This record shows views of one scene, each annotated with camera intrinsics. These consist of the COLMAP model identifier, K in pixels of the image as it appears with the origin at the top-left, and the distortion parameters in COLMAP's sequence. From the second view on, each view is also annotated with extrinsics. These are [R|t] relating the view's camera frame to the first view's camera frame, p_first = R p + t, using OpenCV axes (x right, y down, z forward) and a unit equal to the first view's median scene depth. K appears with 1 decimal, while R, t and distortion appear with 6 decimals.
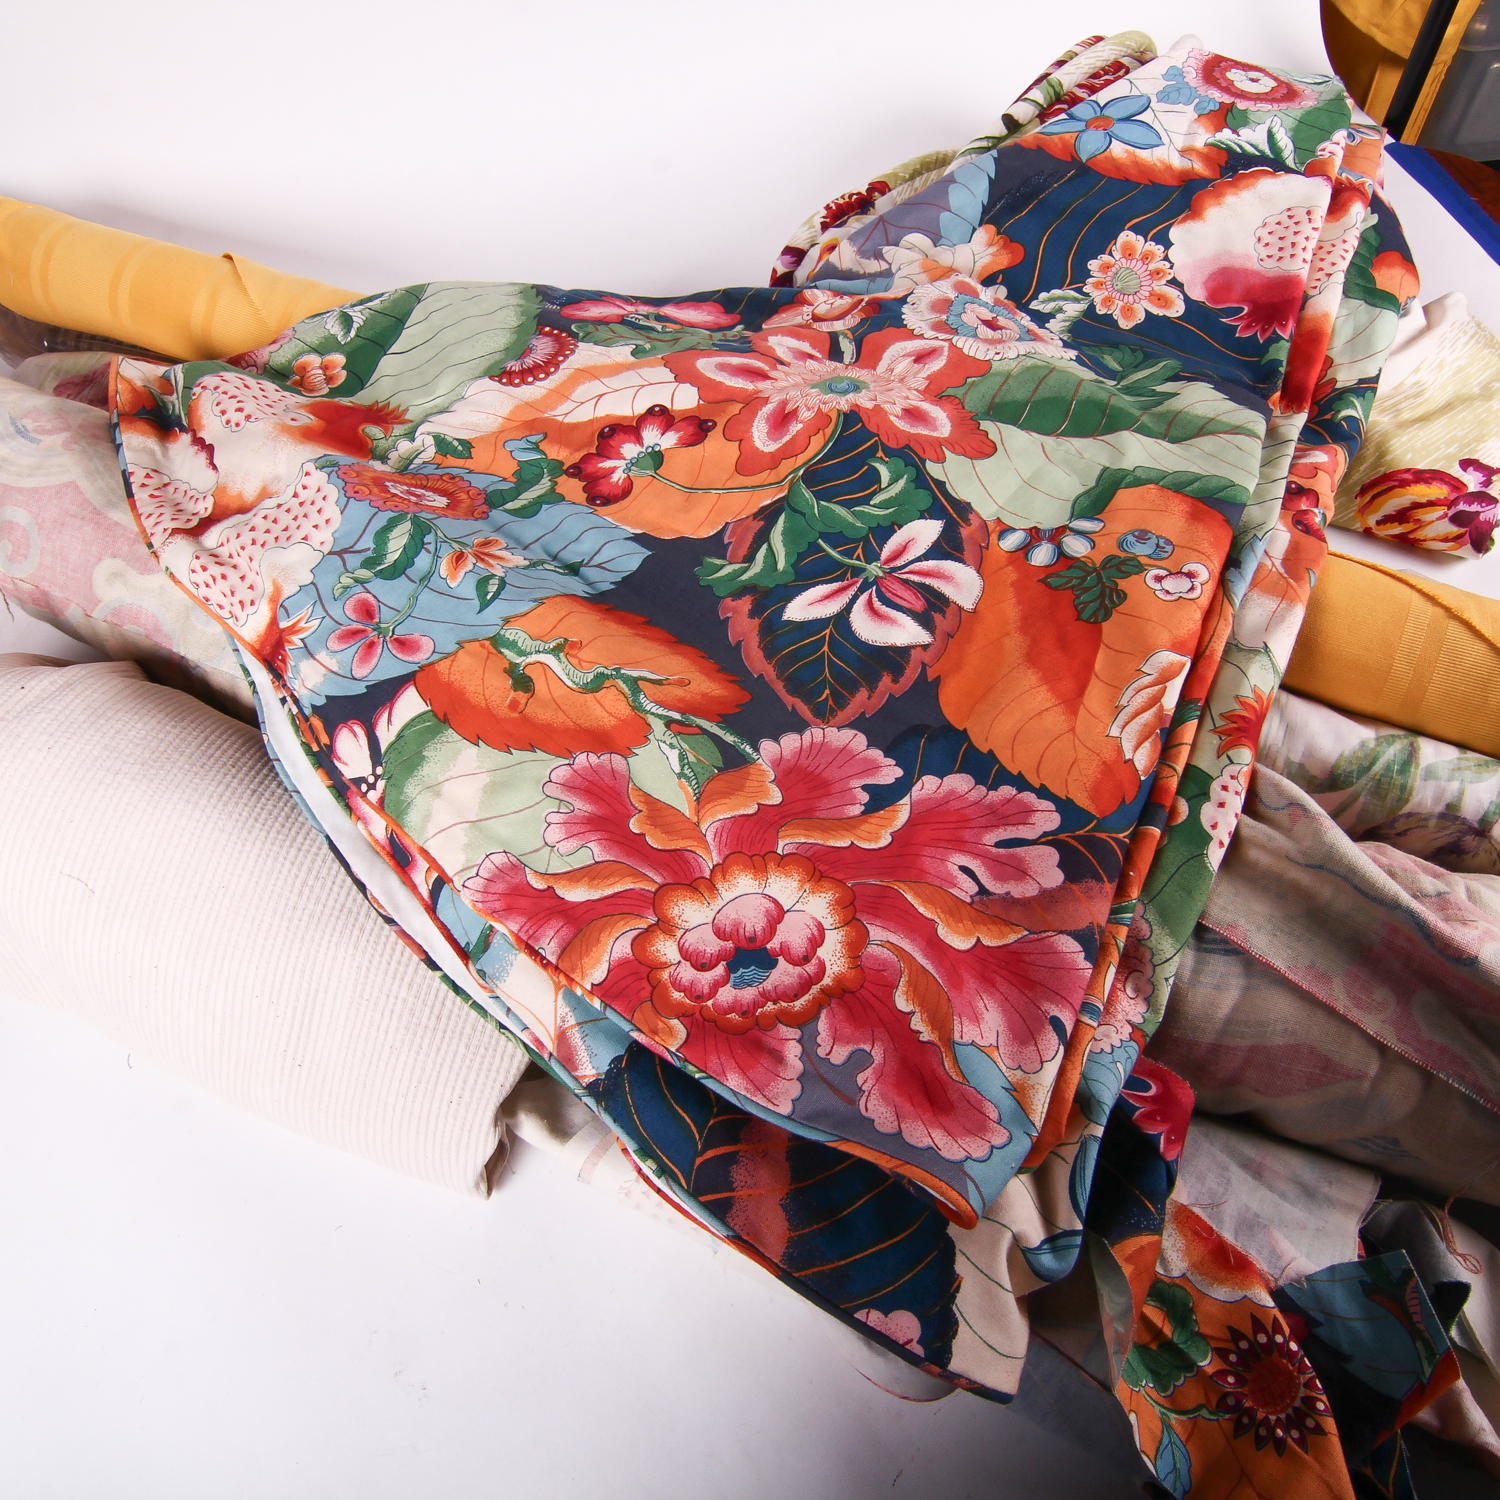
lens RADIAL K [[1152.8, 0, 750.0], [0, 1152.8, 750.0], [0, 0, 1]] dist [-0.000679, -0.019532]
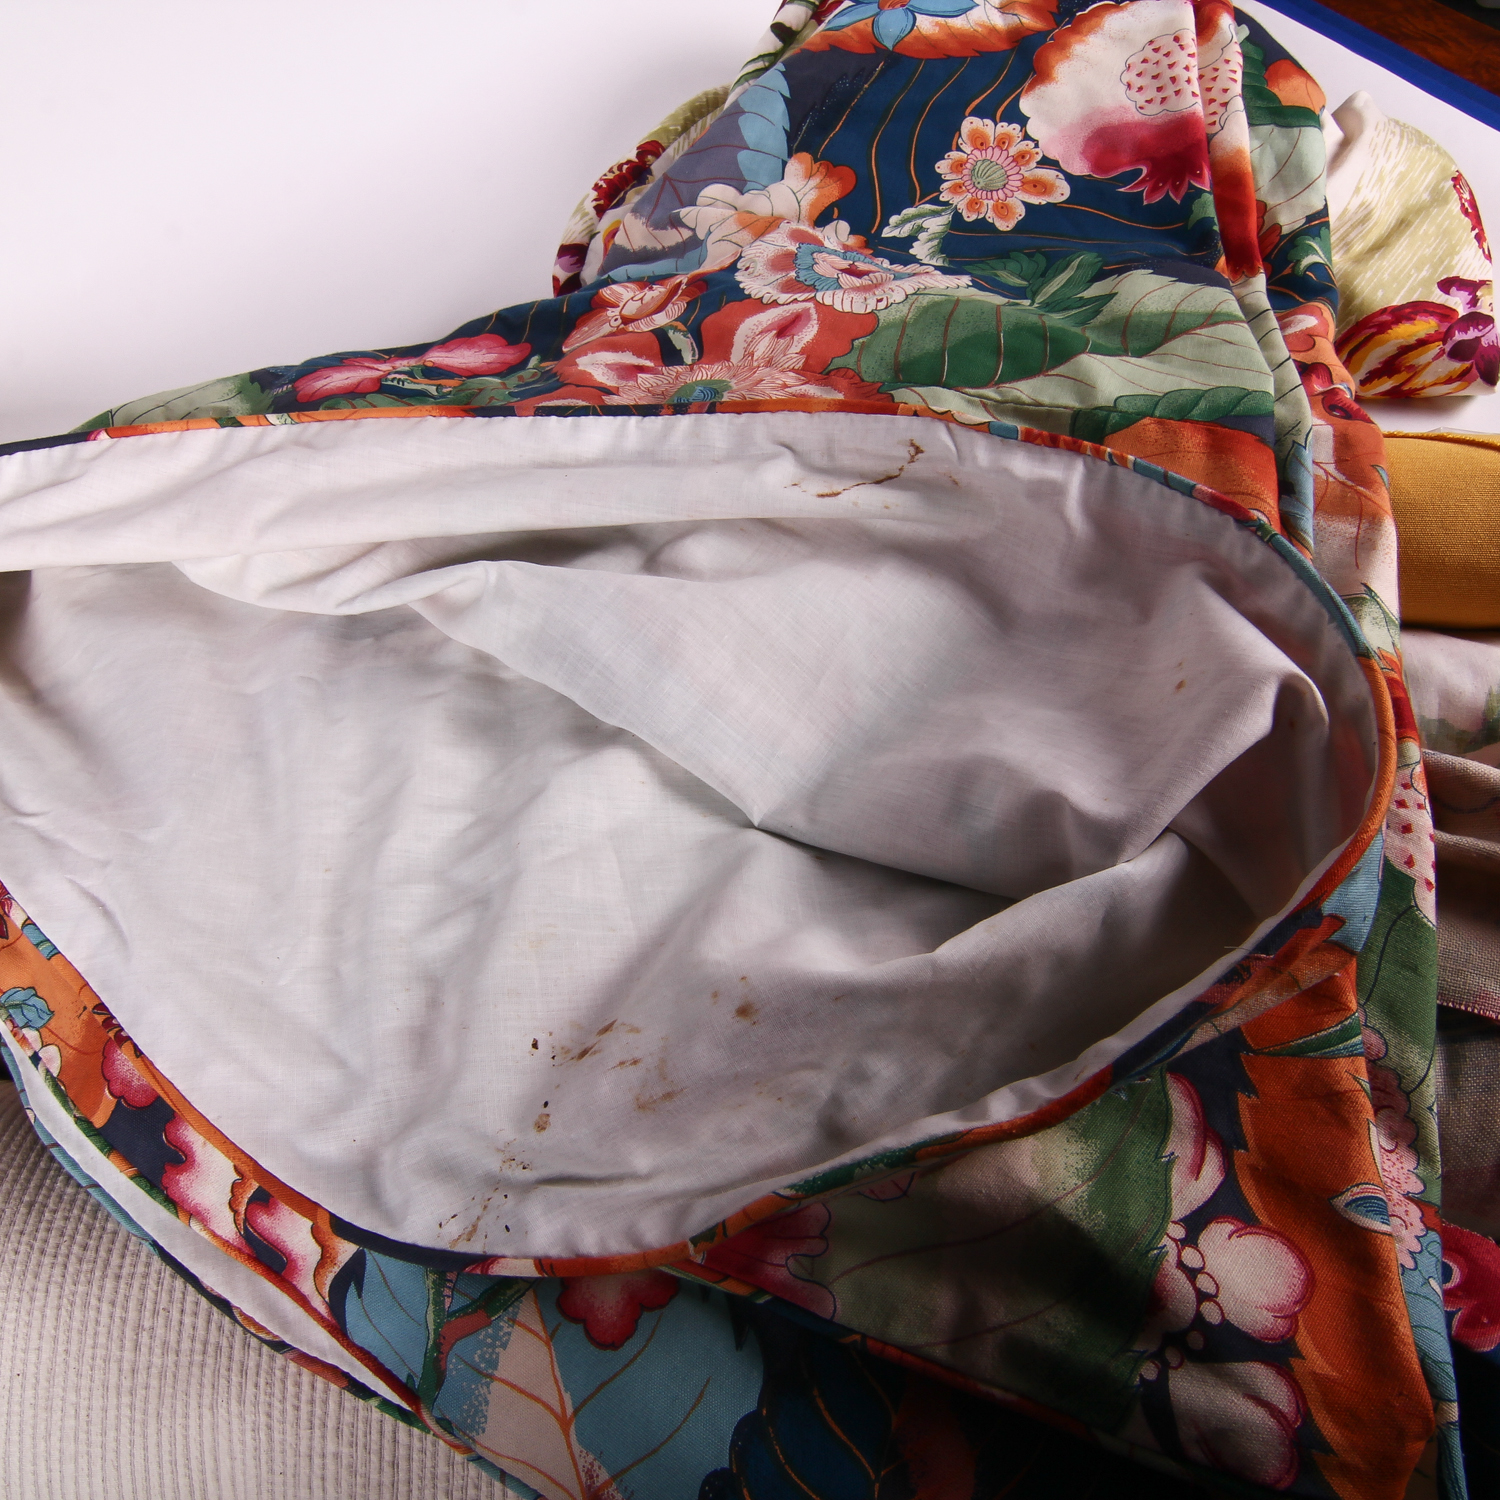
lens RADIAL K [[1229.5, 0, 750.0], [0, 1229.5, 750.0], [0, 0, 1]] dist [-0.005991, -0.009380]
pose [[0.955790, -0.284136, 0.075714, -0.007467], [0.285981, 0.958125, -0.014527, -0.062107], [-0.068415, 0.035538, 0.997024, 0.181039]]
